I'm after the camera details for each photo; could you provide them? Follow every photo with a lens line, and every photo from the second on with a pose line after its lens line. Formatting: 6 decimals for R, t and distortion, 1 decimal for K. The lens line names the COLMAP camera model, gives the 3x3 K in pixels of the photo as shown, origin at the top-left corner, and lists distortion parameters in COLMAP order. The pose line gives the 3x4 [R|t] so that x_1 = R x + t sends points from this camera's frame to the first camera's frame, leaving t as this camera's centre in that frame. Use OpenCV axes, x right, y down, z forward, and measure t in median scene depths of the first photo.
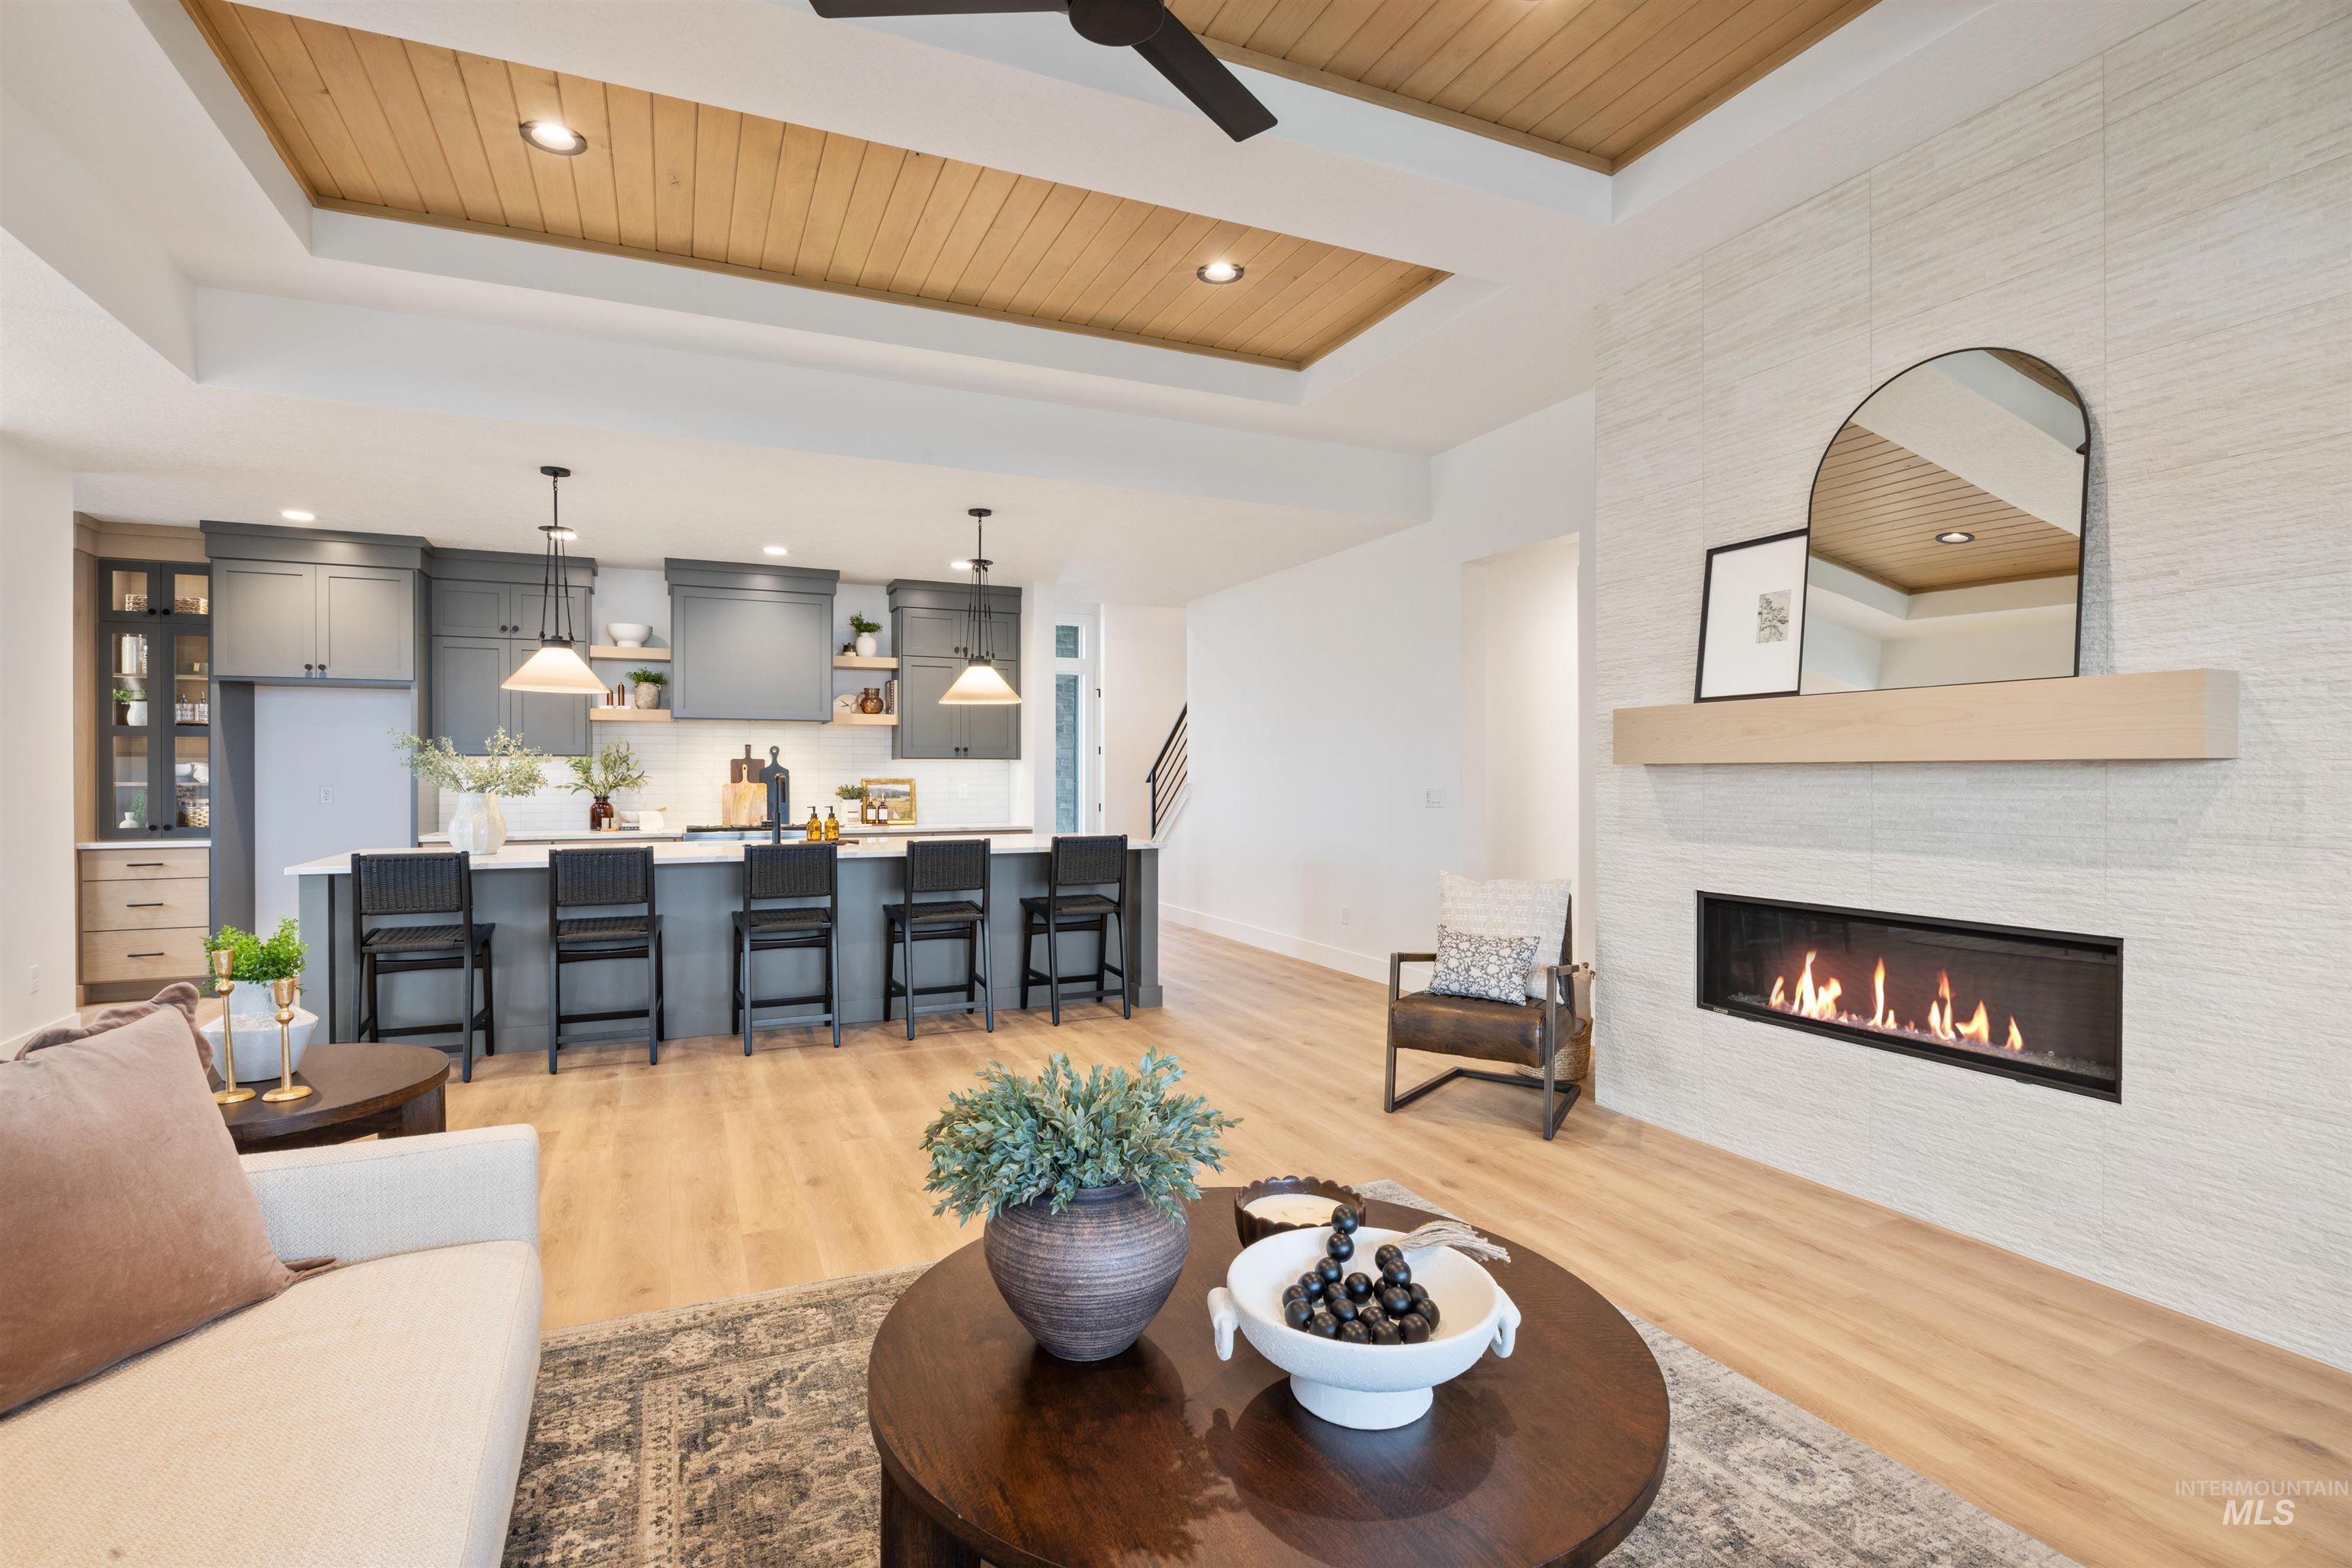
lens RADIAL K [[1112.5, 0, 1143.1], [0, 1112.5, 784.8], [0, 0, 1]] dist [-0.000115, -0.000049]
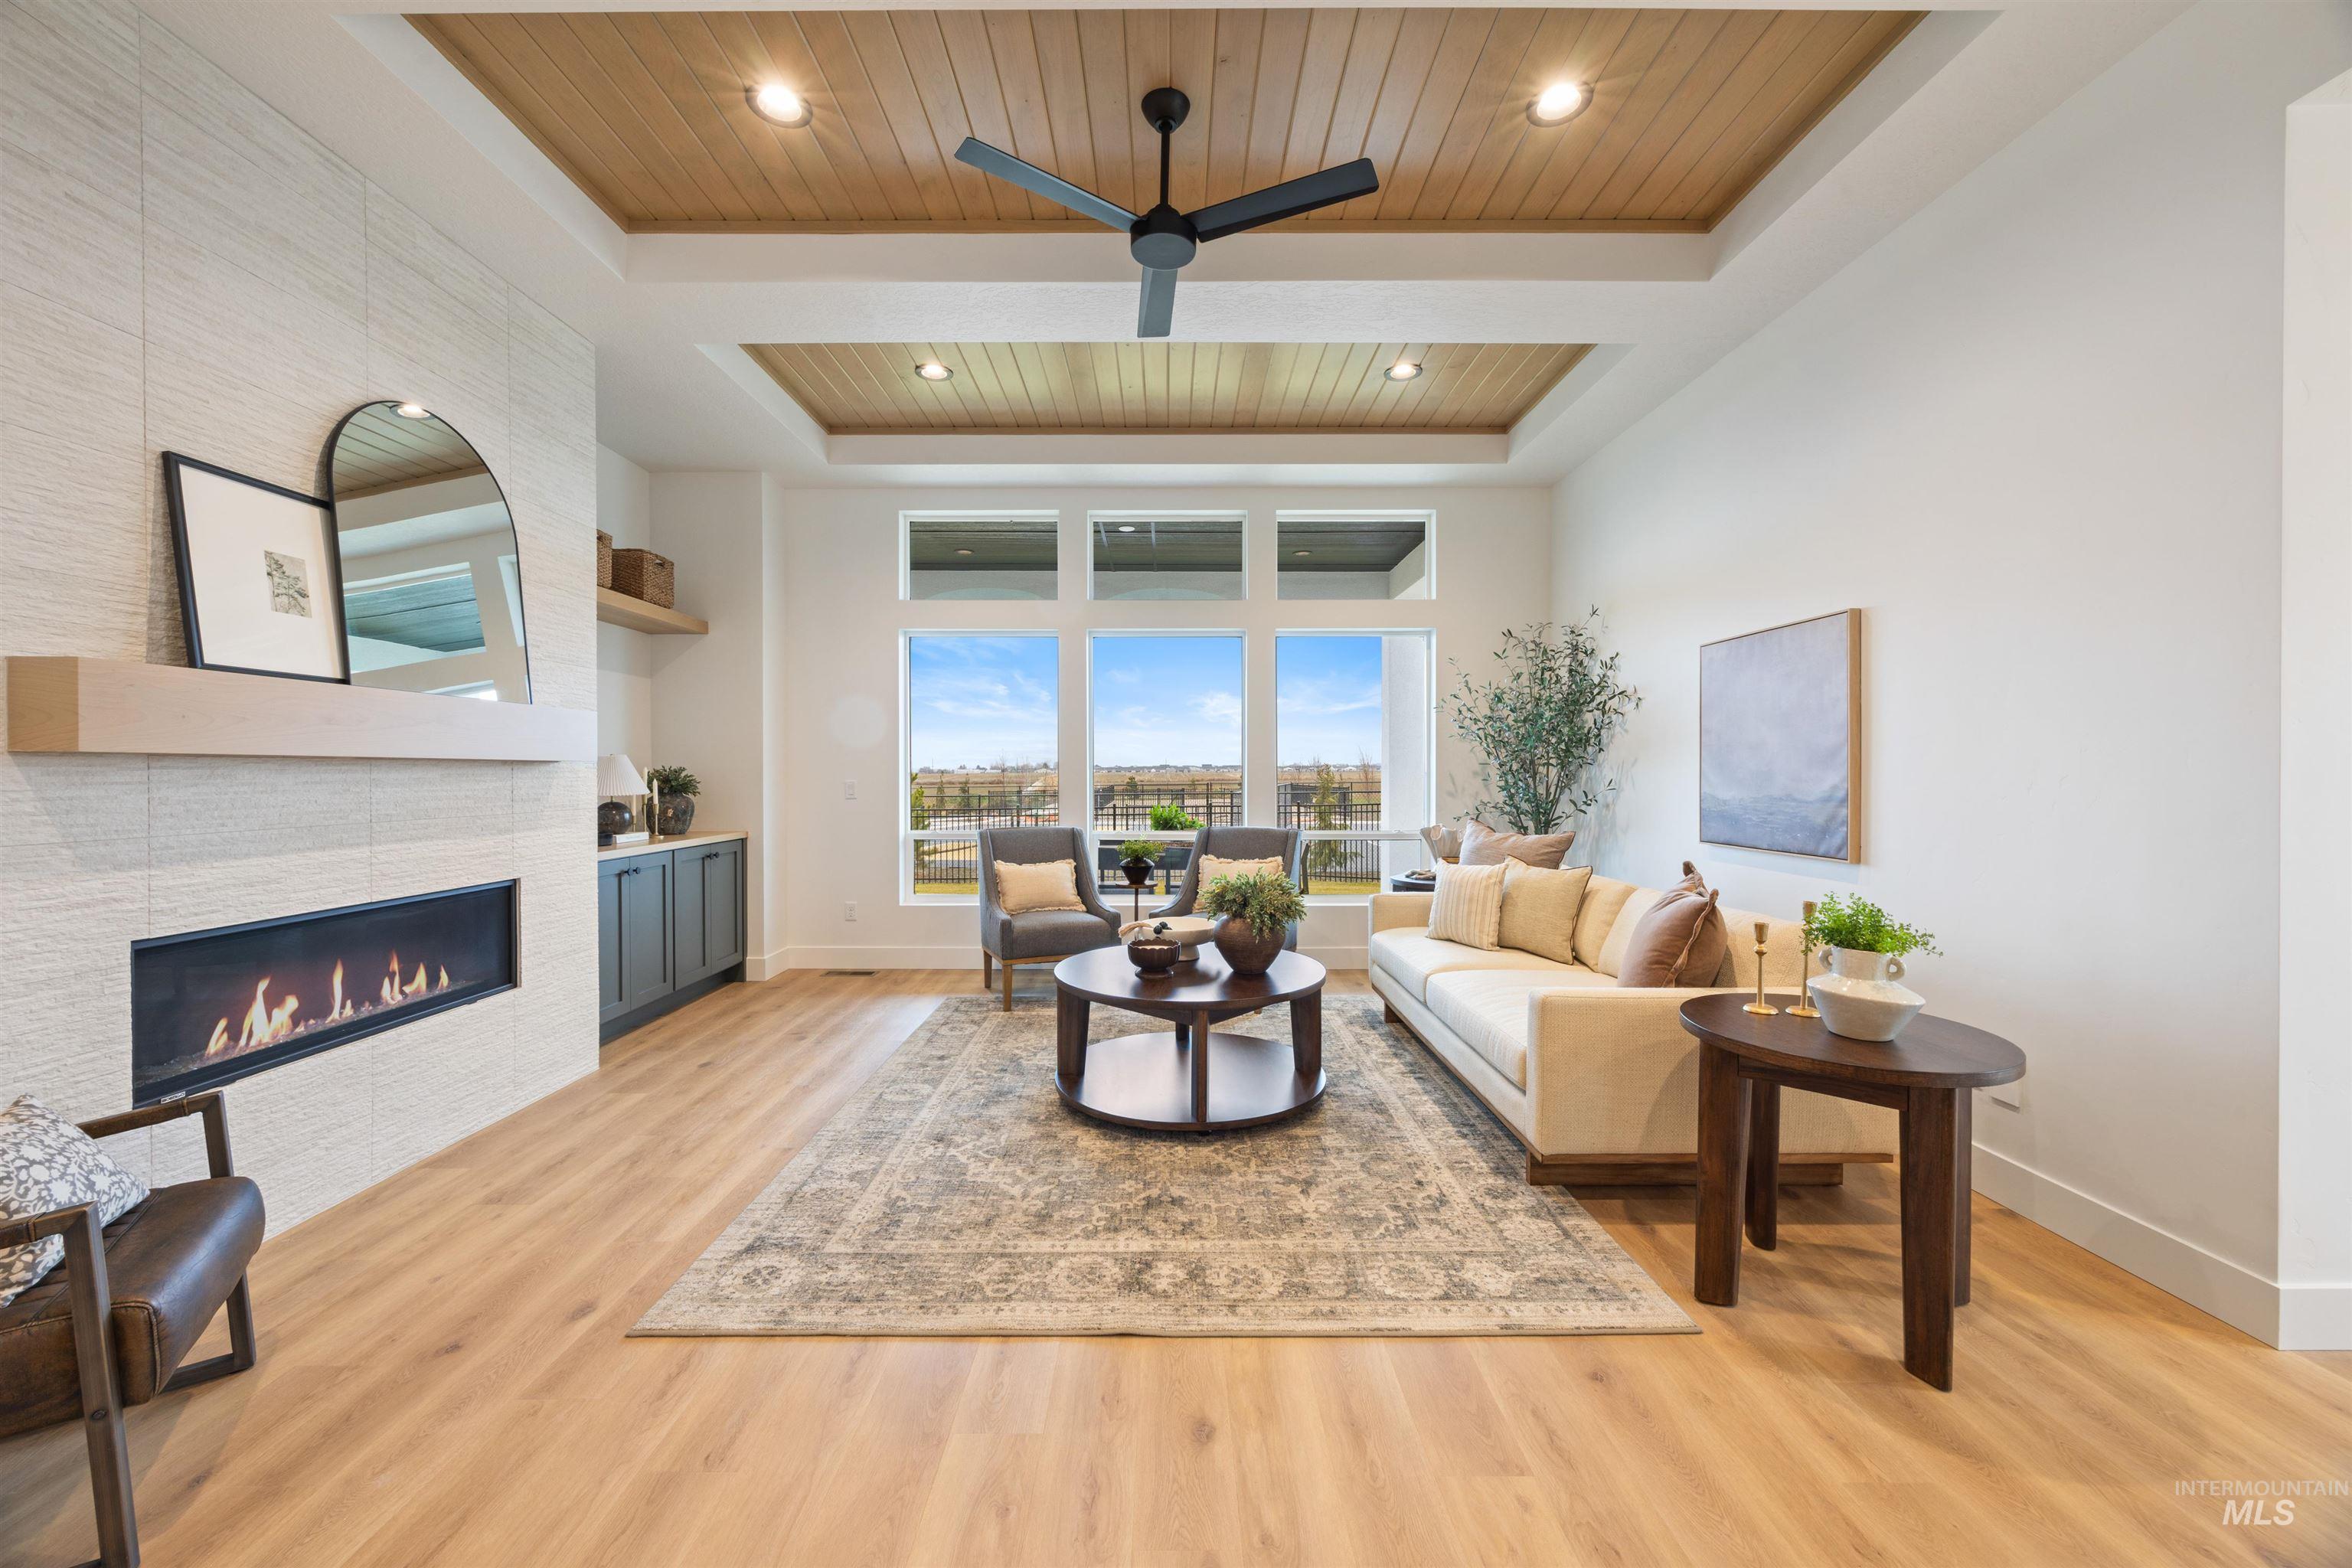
lens RADIAL K [[911.0, 0, 1171.6], [0, 911.0, 778.5], [0, 0, 1]] dist [-0.000818, 0.000115]
pose [[-0.922696, -0.004461, 0.385502, -0.353260], [0.000988, 0.999902, 0.013935, -0.012754], [-0.385526, 0.013239, -0.922602, 1.500730]]
